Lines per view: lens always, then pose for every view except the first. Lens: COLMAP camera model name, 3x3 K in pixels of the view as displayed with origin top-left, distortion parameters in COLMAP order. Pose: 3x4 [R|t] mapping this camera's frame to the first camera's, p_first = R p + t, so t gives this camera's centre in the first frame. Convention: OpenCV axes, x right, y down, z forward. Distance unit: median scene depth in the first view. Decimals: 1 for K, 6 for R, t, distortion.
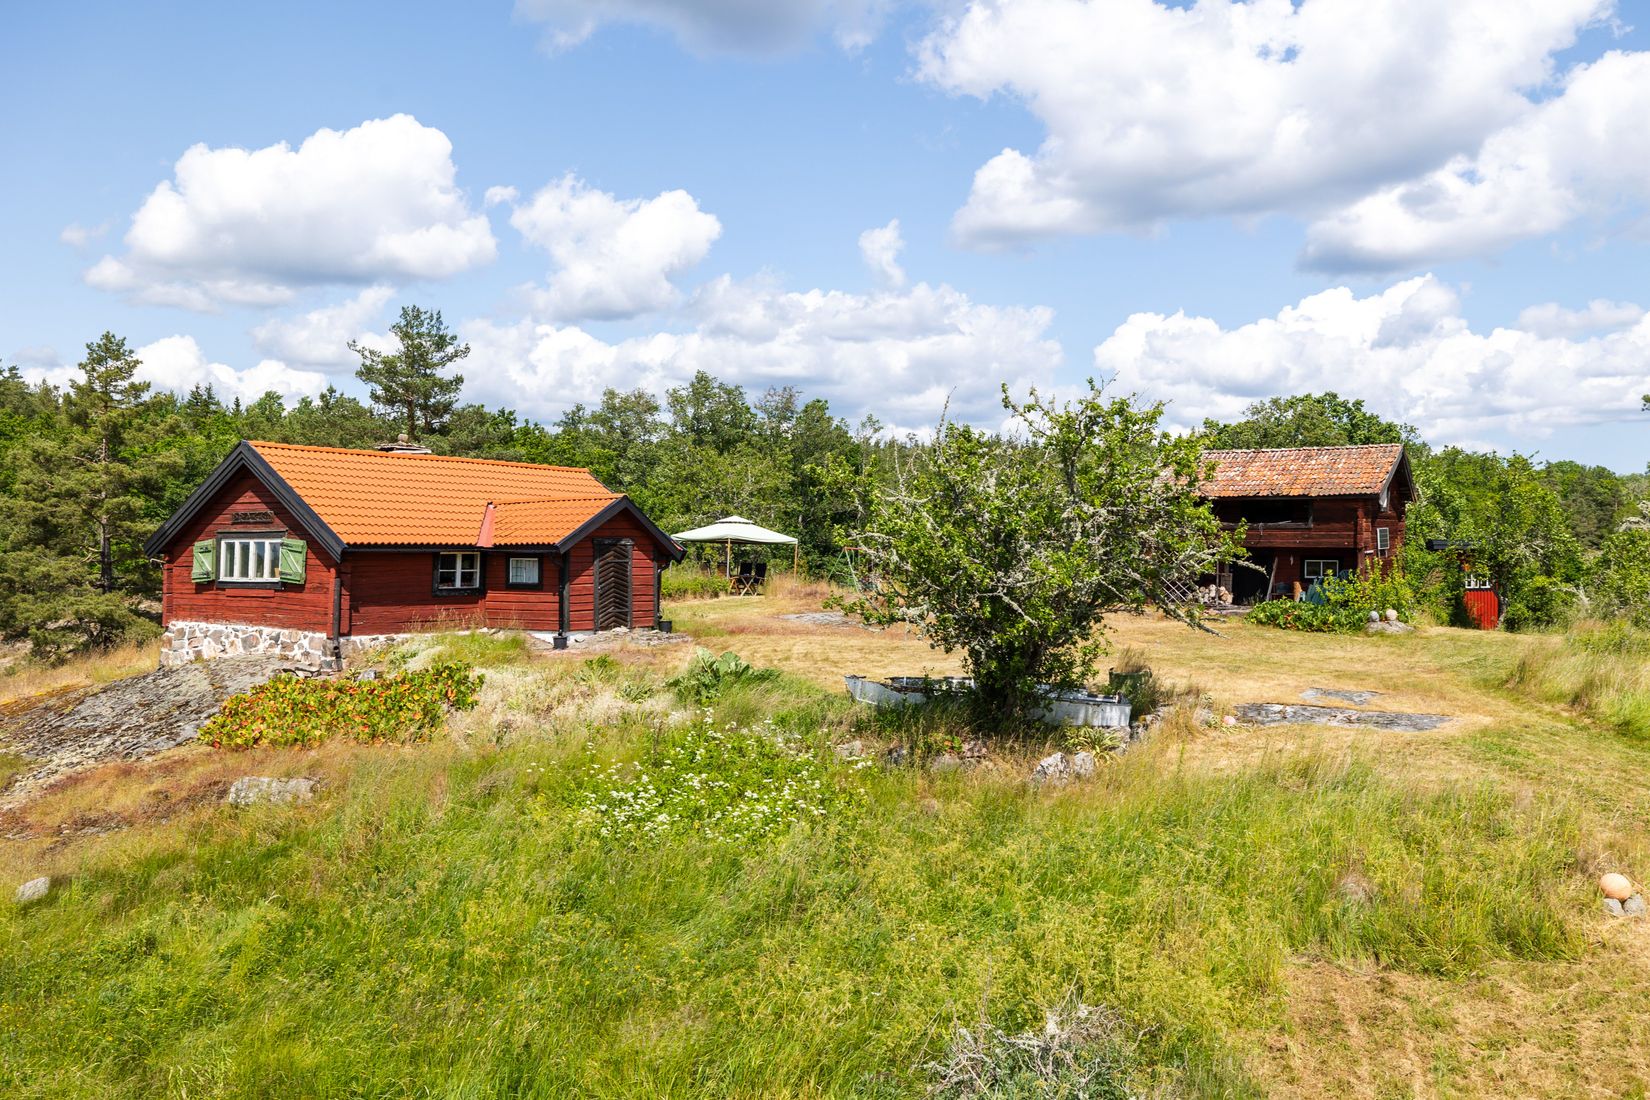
lens RADIAL K [[1320.7, 0, 779.8], [0, 1320.7, 541.4], [0, 0, 1]] dist [-0.006139, -0.004988]
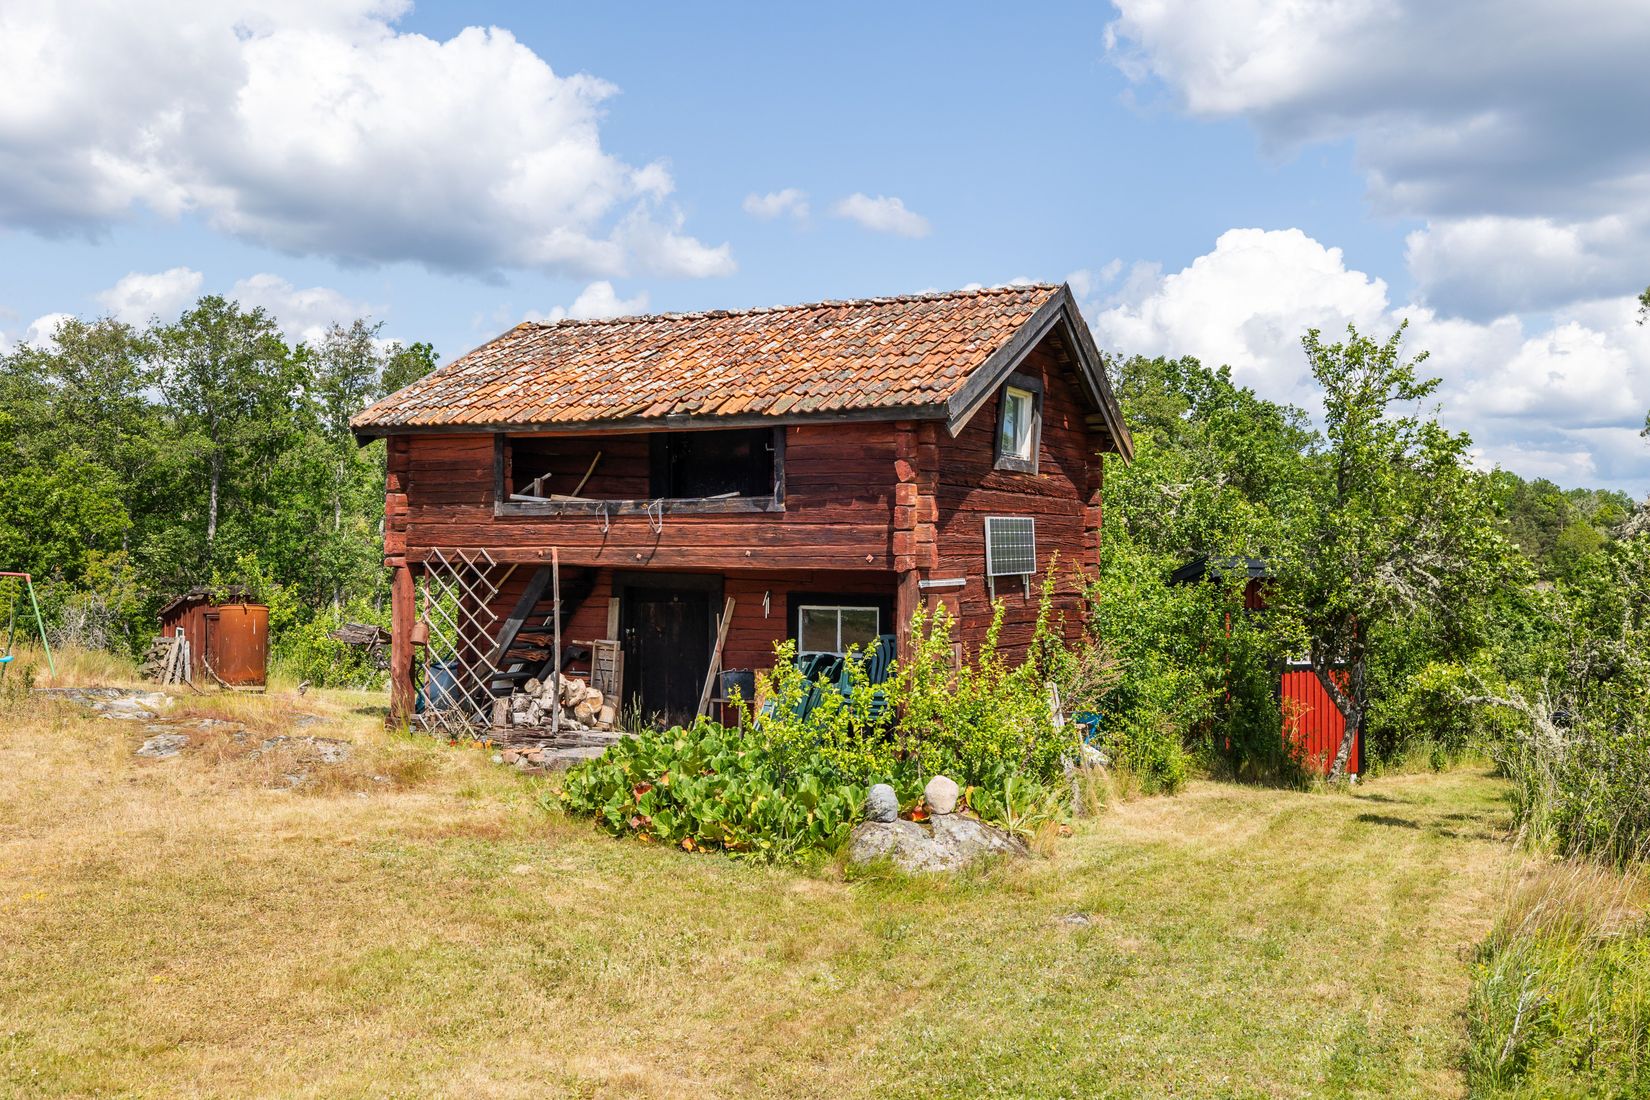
lens RADIAL K [[1560.8, 0, 825.0], [0, 1560.8, 550.0], [0, 0, 1]] dist [0.054729, -0.003388]
pose [[0.991347, 0.004925, 0.131173, 0.343499], [-0.003589, 0.999939, -0.010419, 0.003494], [-0.131216, 0.009858, 0.991305, 0.572232]]
